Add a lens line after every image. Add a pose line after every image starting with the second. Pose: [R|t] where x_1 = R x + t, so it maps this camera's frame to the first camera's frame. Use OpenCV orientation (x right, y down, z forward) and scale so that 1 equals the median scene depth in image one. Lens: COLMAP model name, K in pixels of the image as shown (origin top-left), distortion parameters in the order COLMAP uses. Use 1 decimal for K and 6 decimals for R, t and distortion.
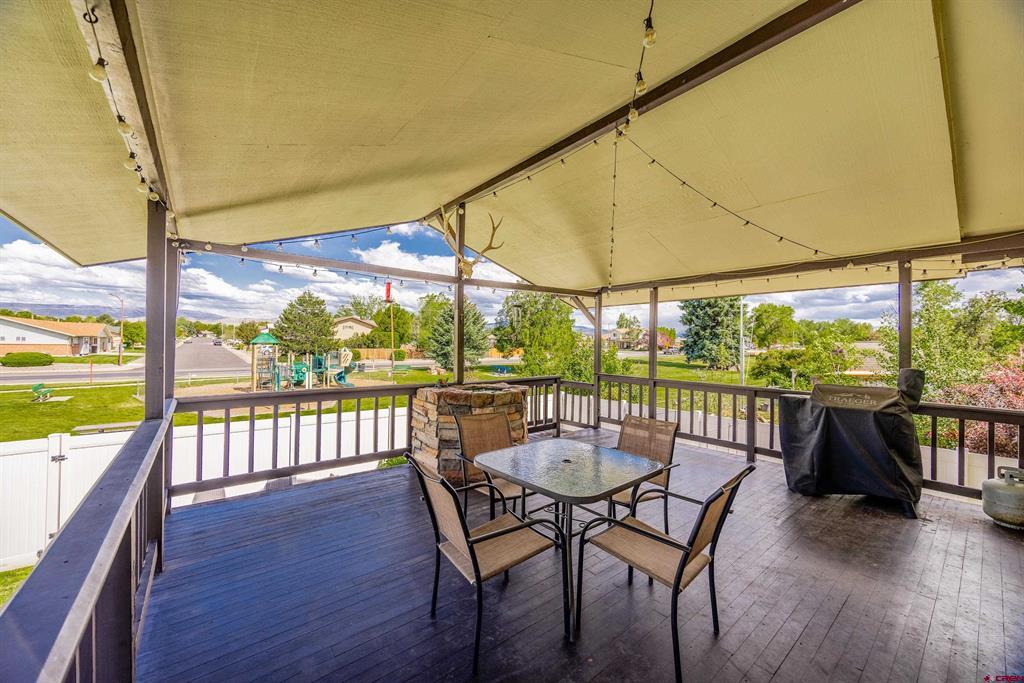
lens RADIAL K [[392.9, 0, 513.8], [0, 392.9, 340.9], [0, 0, 1]] dist [-0.000102, 0.000452]
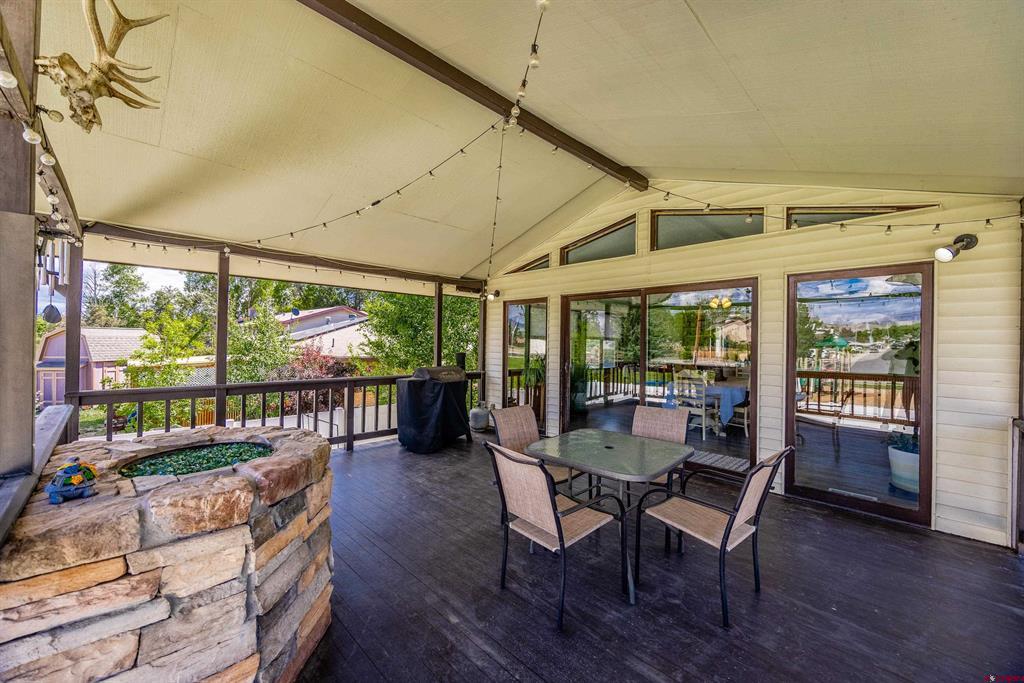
lens RADIAL K [[392.9, 0, 508.2], [0, 392.9, 338.6], [0, 0, 1]] dist [-0.000102, 0.000452]
pose [[-0.077801, -0.009216, 0.996926, -0.501071], [-0.022416, 0.999721, 0.007492, -0.002963], [-0.996717, -0.021764, -0.077986, 0.744855]]
